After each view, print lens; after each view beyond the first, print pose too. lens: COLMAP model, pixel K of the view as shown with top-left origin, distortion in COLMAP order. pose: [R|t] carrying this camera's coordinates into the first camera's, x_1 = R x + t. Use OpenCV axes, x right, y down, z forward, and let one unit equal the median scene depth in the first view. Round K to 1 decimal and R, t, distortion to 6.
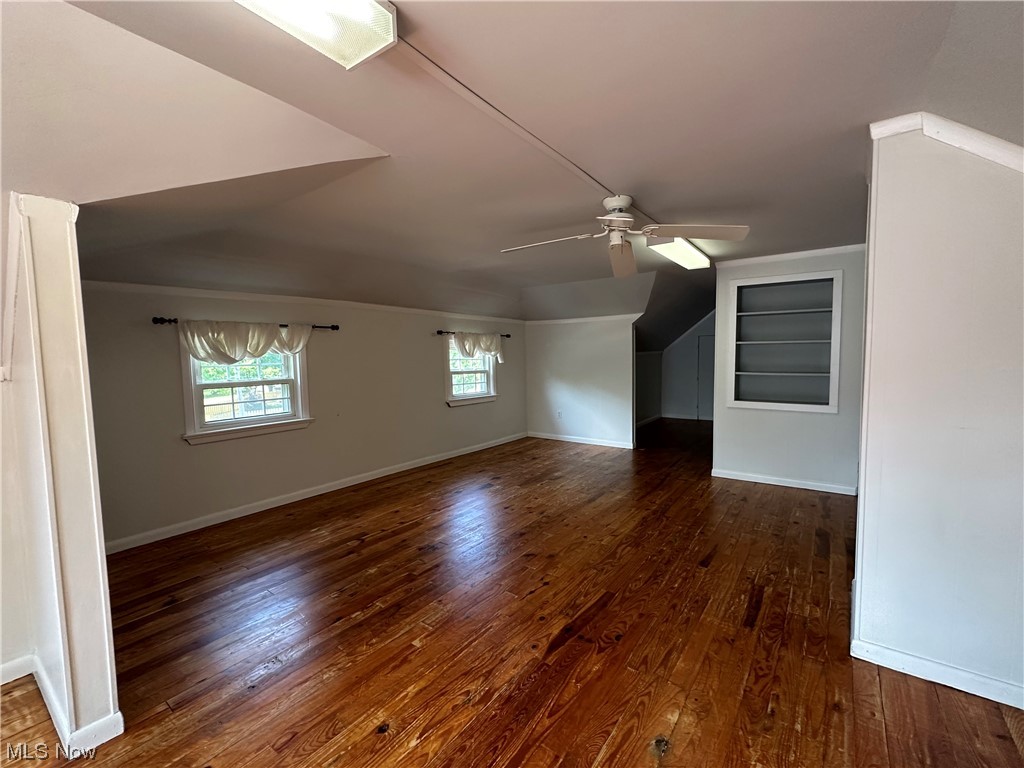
lens RADIAL K [[437.9, 0, 512.0], [0, 437.9, 384.0], [0, 0, 1]] dist [0.017821, -0.000039]
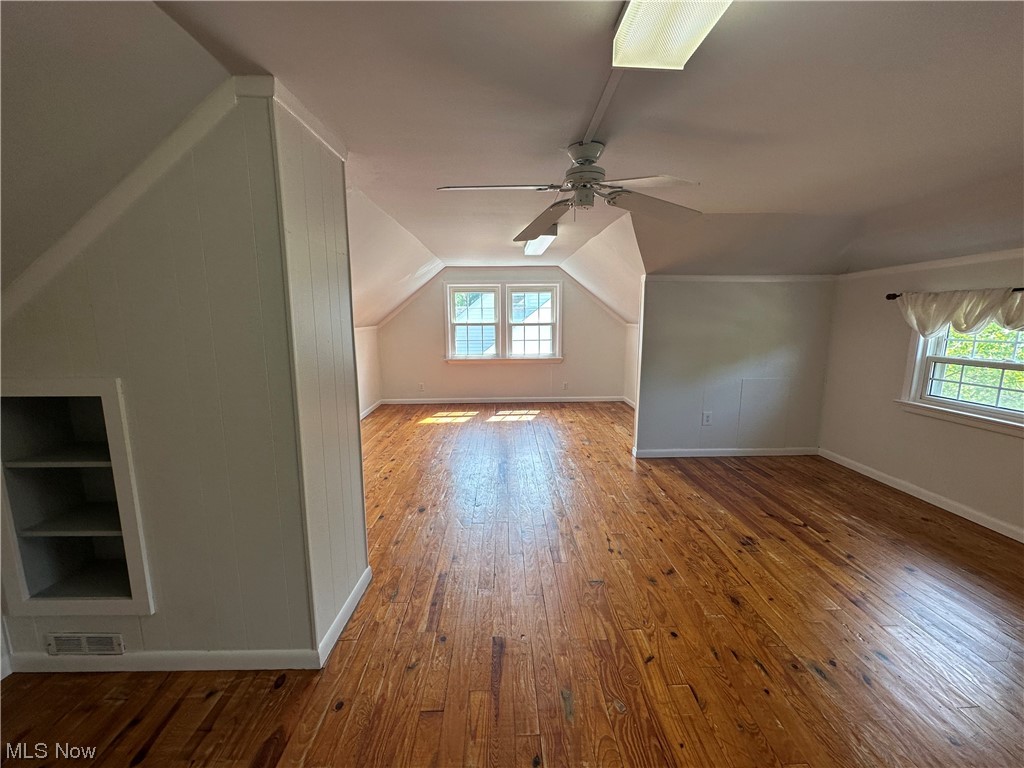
lens RADIAL K [[412.3, 0, 512.0], [0, 412.3, 384.0], [0, 0, 1]] dist [-0.000447, -0.000135]
pose [[-0.788854, 0.109380, -0.604769, 0.666849], [-0.034281, 0.974672, 0.220997, -0.122736], [0.613624, 0.195067, -0.765124, 1.238860]]
